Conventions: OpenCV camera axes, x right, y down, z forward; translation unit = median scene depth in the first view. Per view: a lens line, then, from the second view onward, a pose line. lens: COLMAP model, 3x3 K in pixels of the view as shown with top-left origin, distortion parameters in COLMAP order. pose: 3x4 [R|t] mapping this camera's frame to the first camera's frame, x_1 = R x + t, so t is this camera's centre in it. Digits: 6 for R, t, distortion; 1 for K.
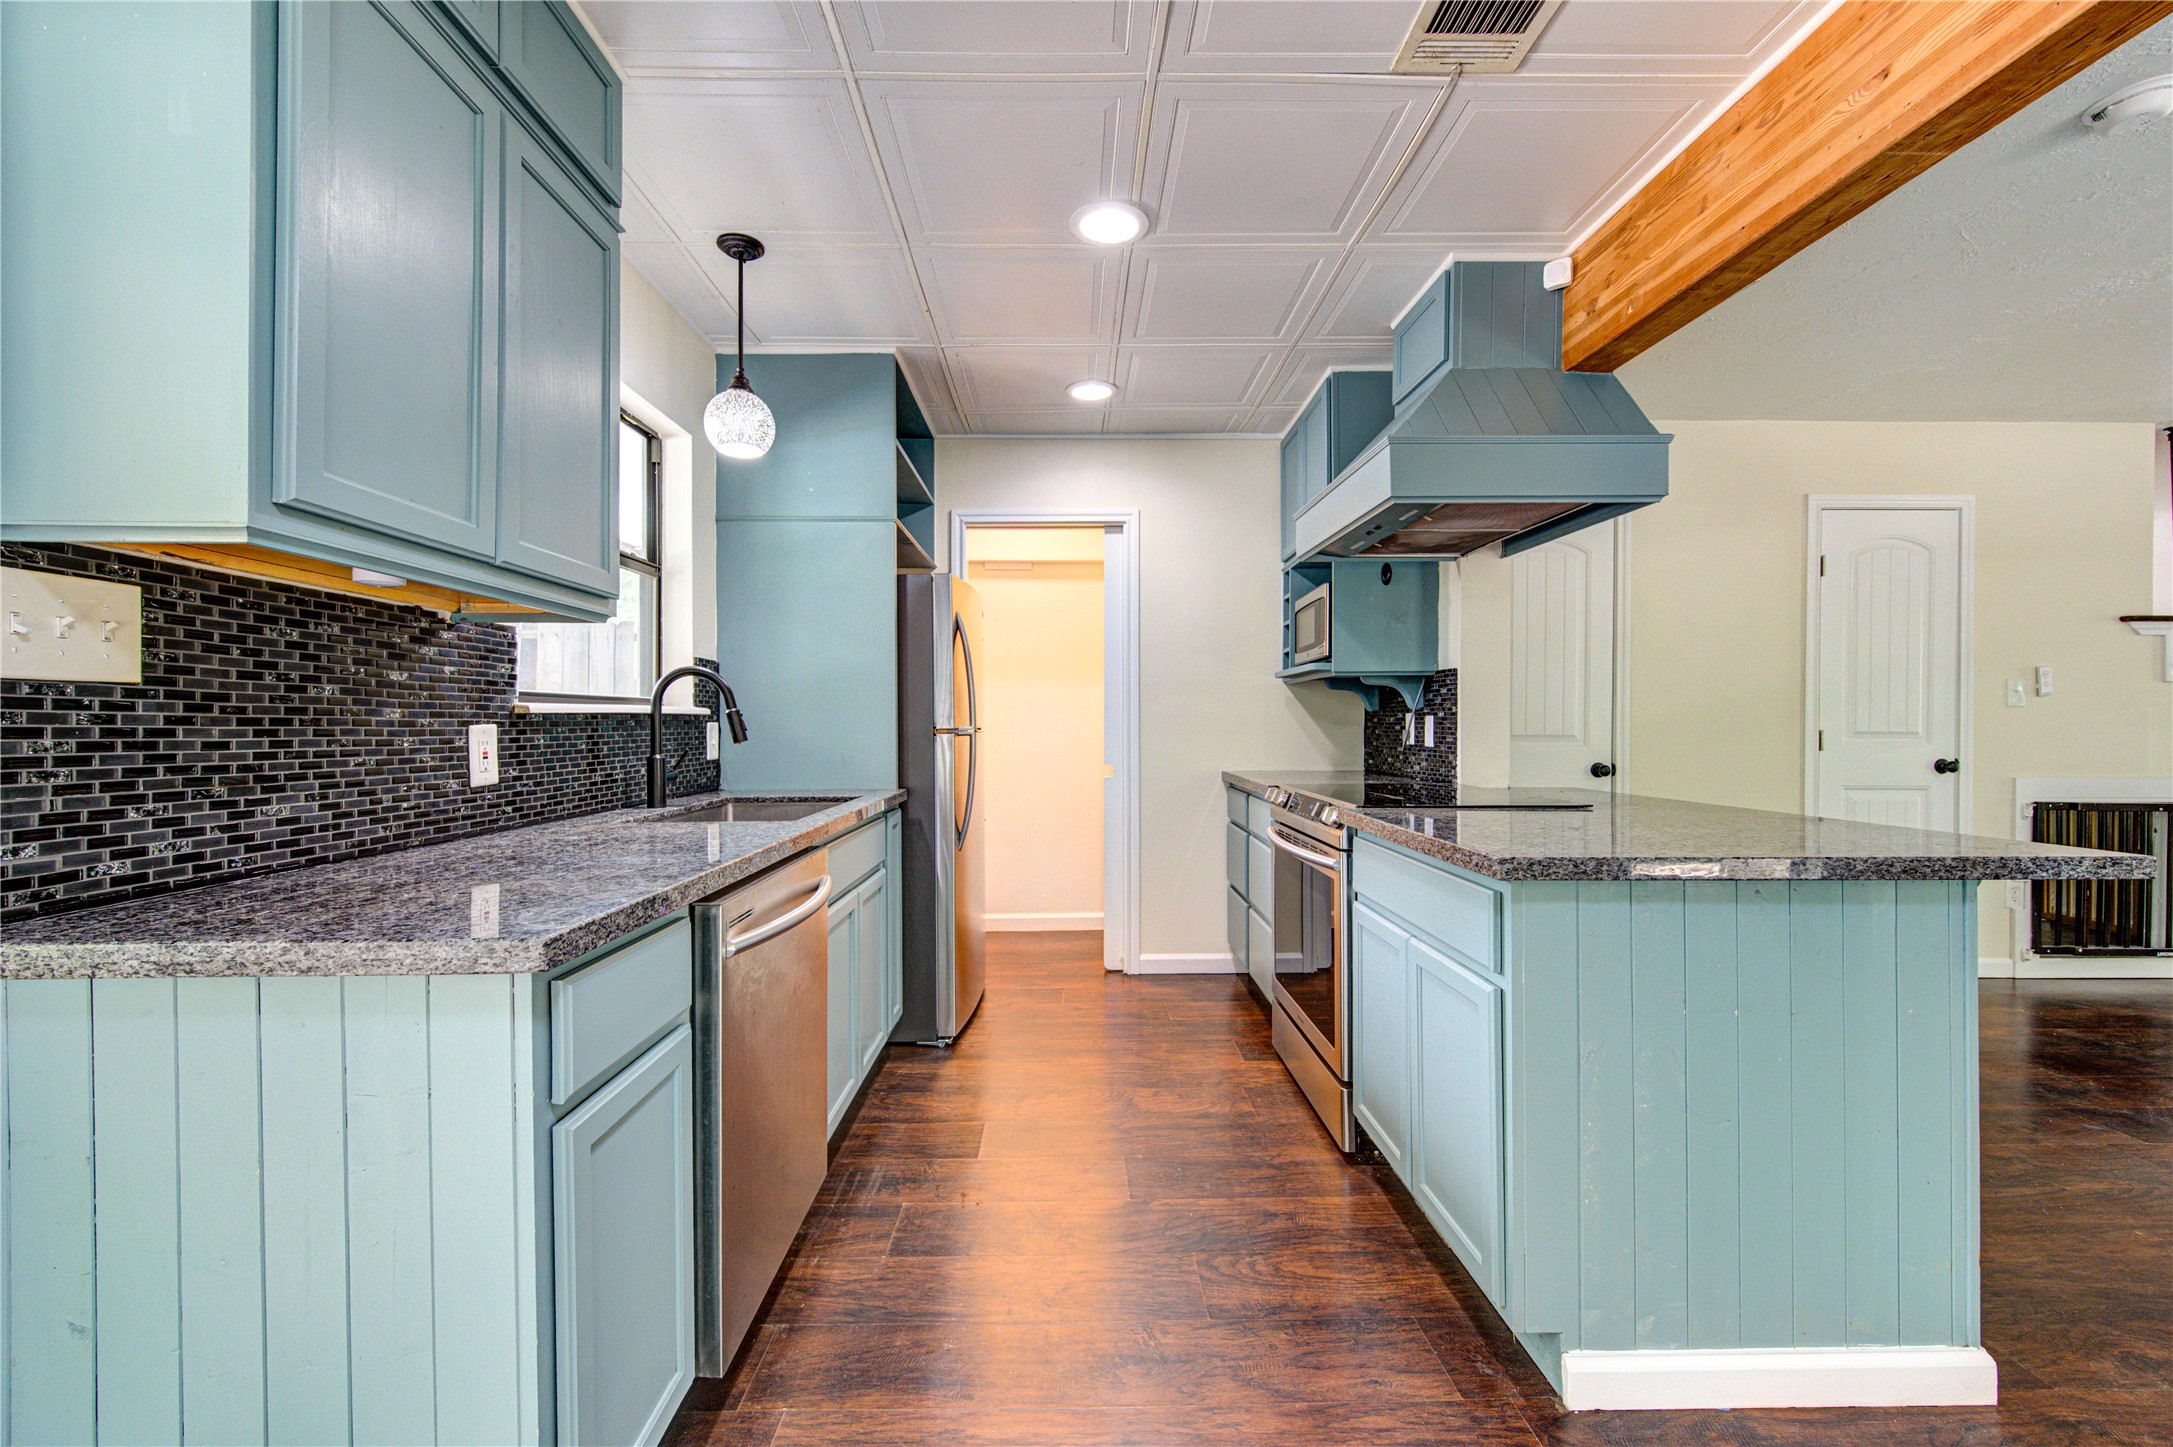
lens RADIAL K [[854.7, 0, 1086.5], [0, 854.7, 725.1], [0, 0, 1]] dist [-0.001503, 0.000282]
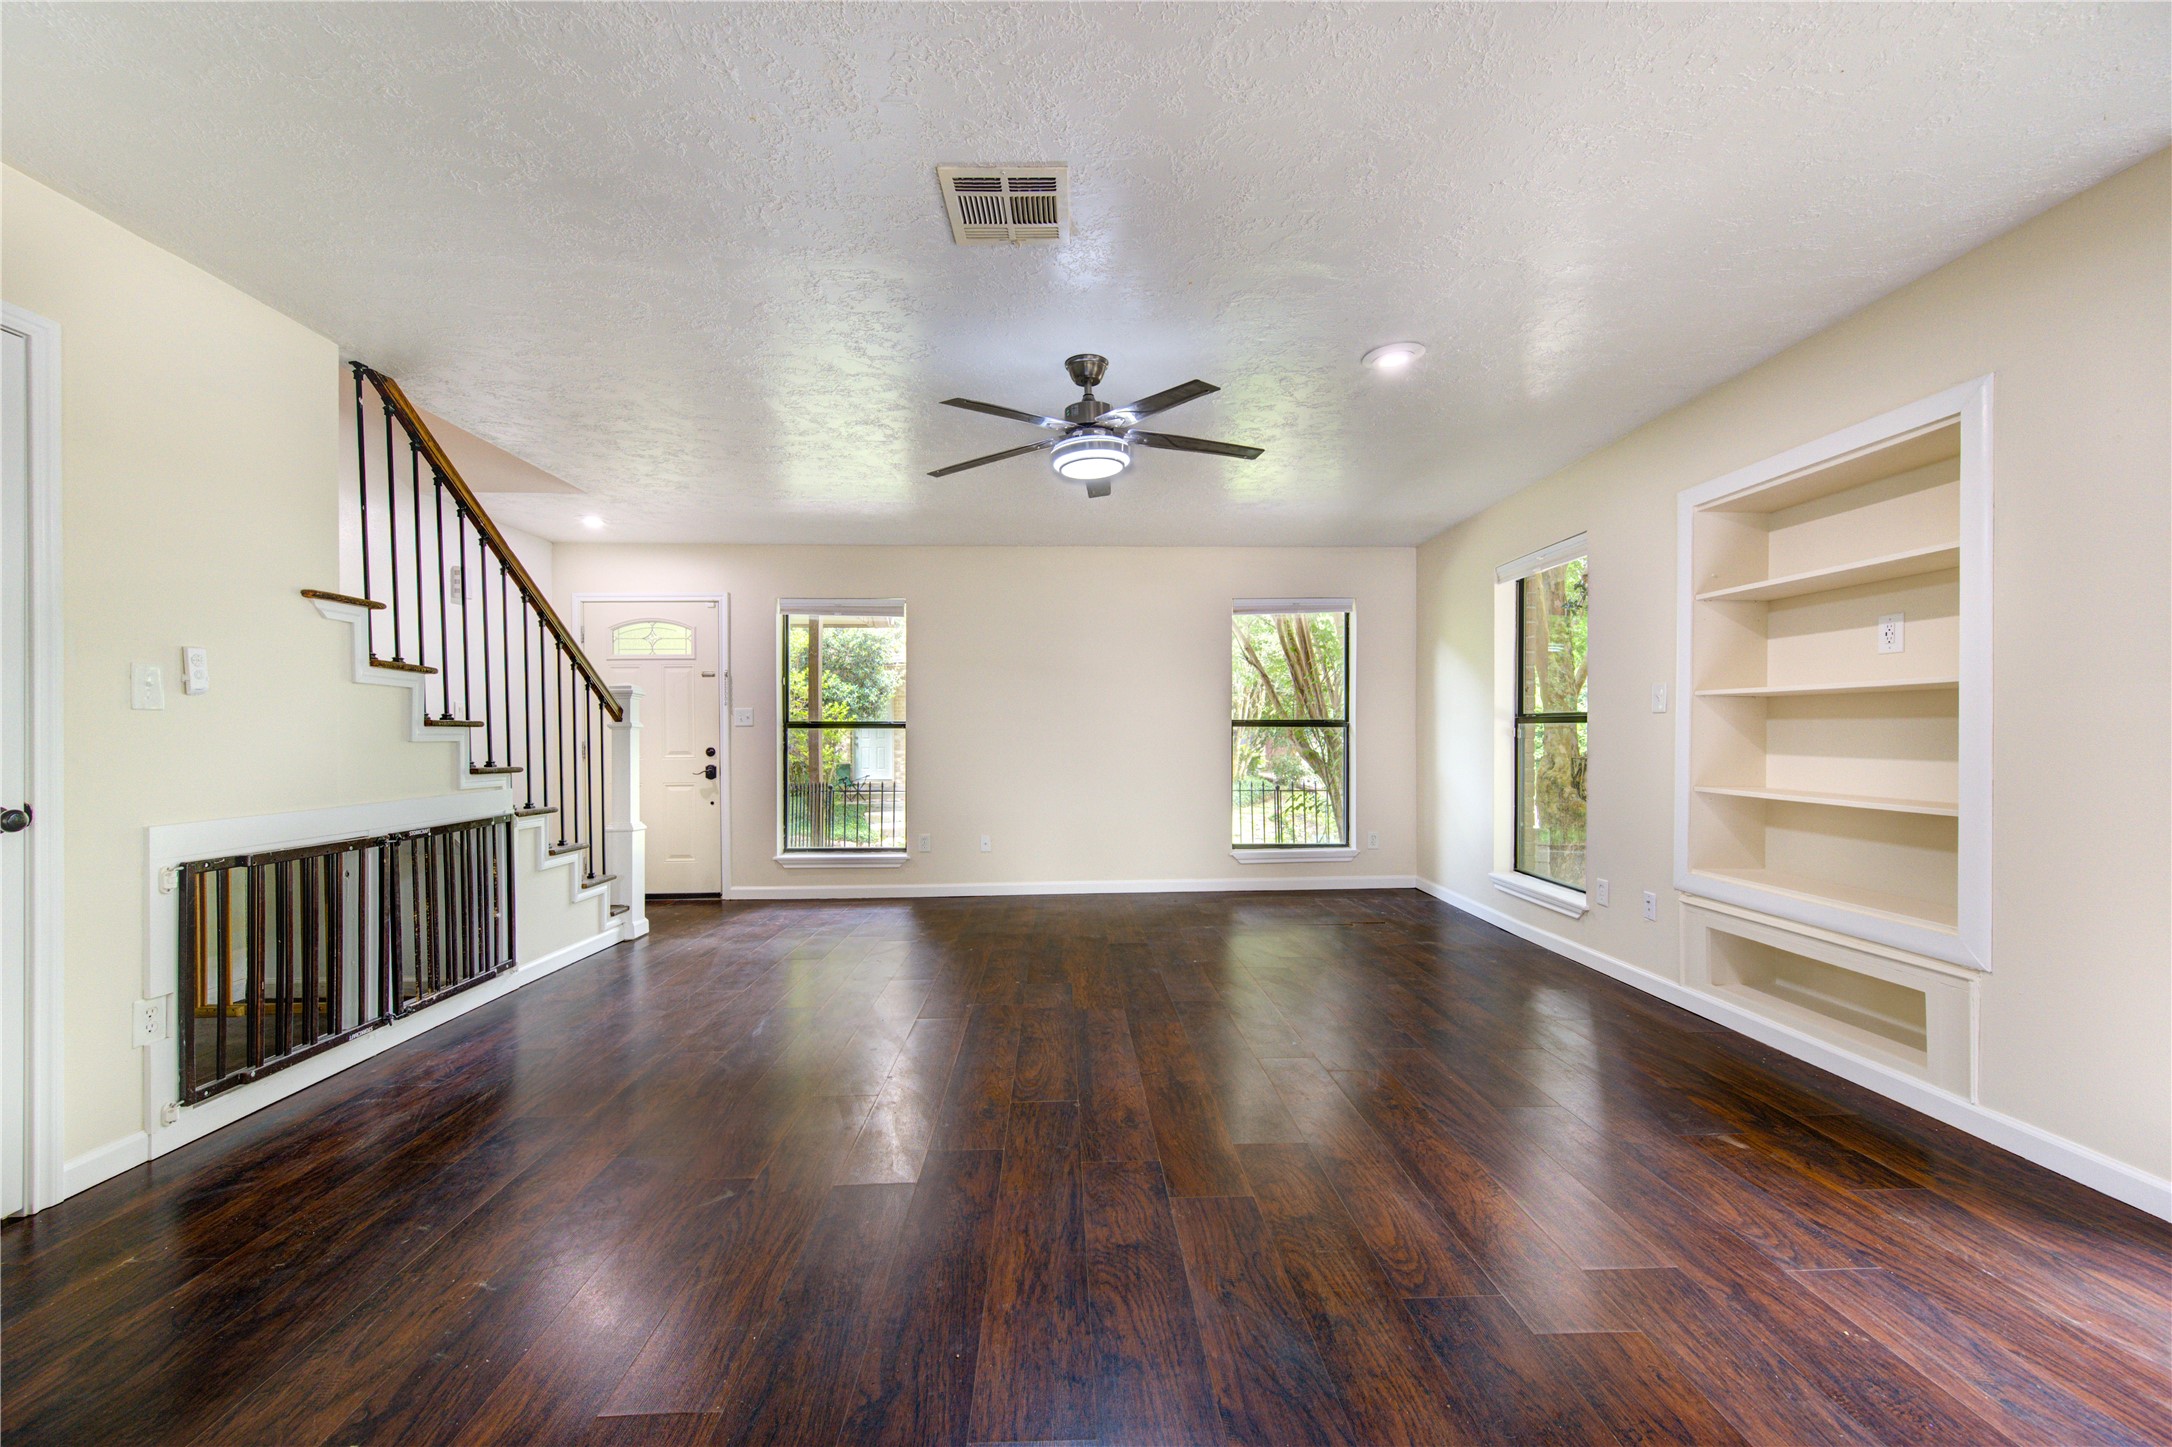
lens RADIAL K [[854.3, 0, 1078.7], [0, 854.3, 732.4], [0, 0, 1]] dist [-0.001503, 0.000282]
pose [[-0.008041, -0.002178, 0.999965, 0.962452], [0.009579, 0.999952, 0.002255, -0.000323], [-0.999922, 0.009596, -0.008020, 0.694906]]
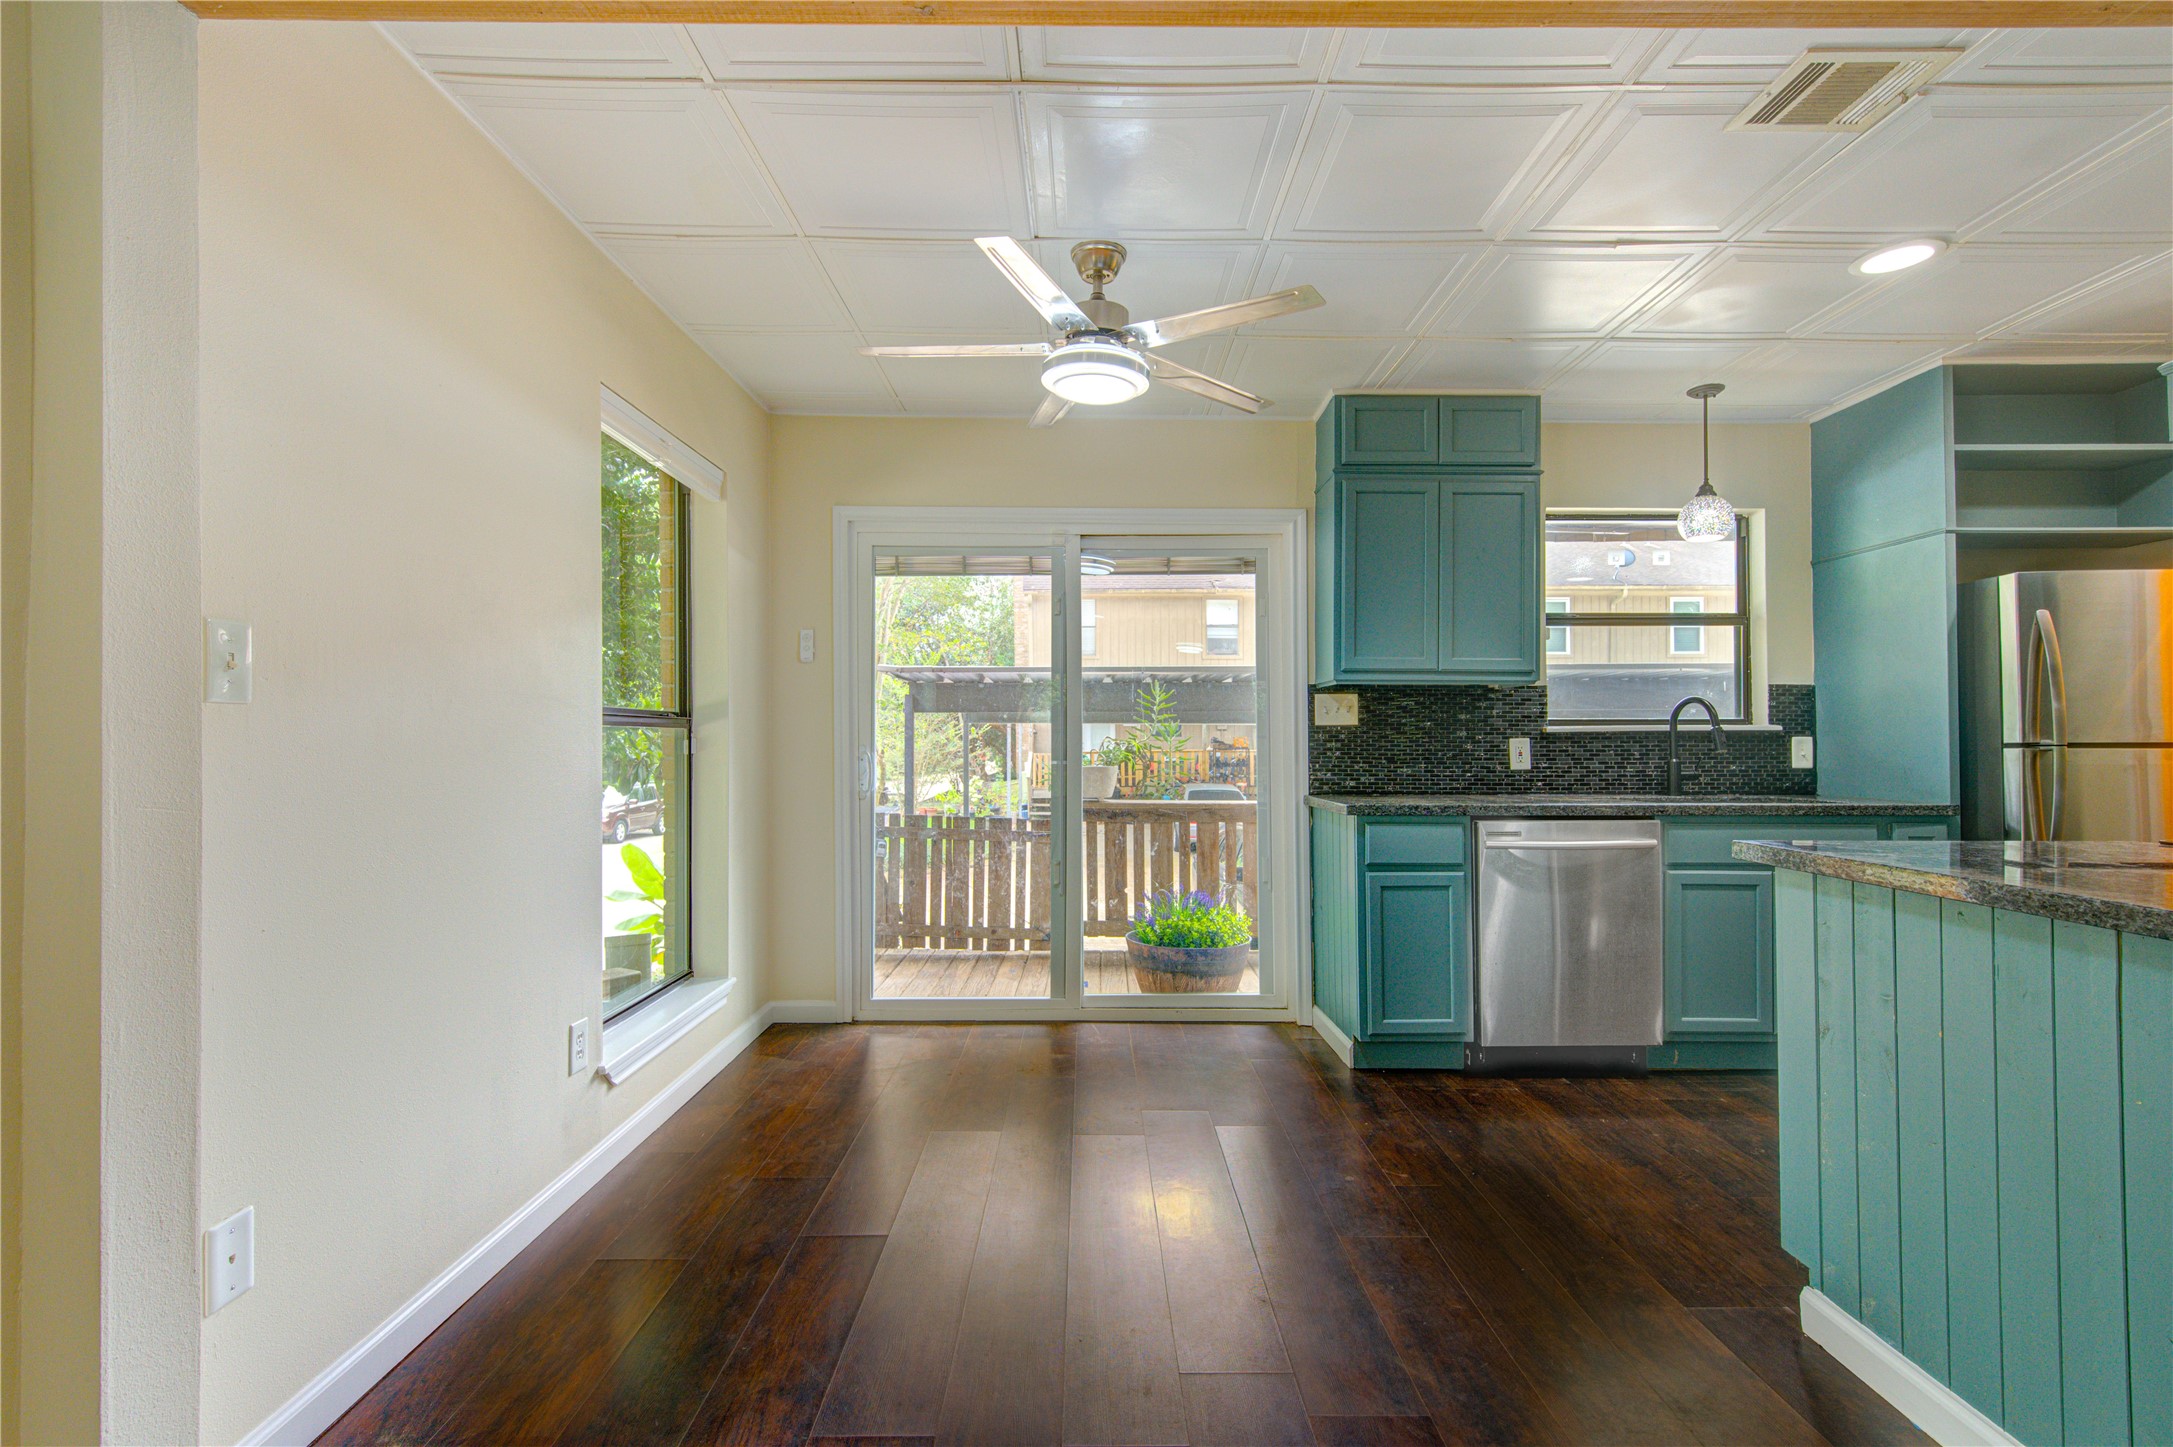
lens RADIAL K [[983.6, 0, 1090.8], [0, 983.6, 735.6], [0, 0, 1]] dist [0.006949, -0.003044]
pose [[-0.011287, -0.004031, -0.999928, 1.483654], [-0.000311, 0.999992, -0.004027, 0.002237], [0.999936, 0.000266, -0.011288, 0.040724]]
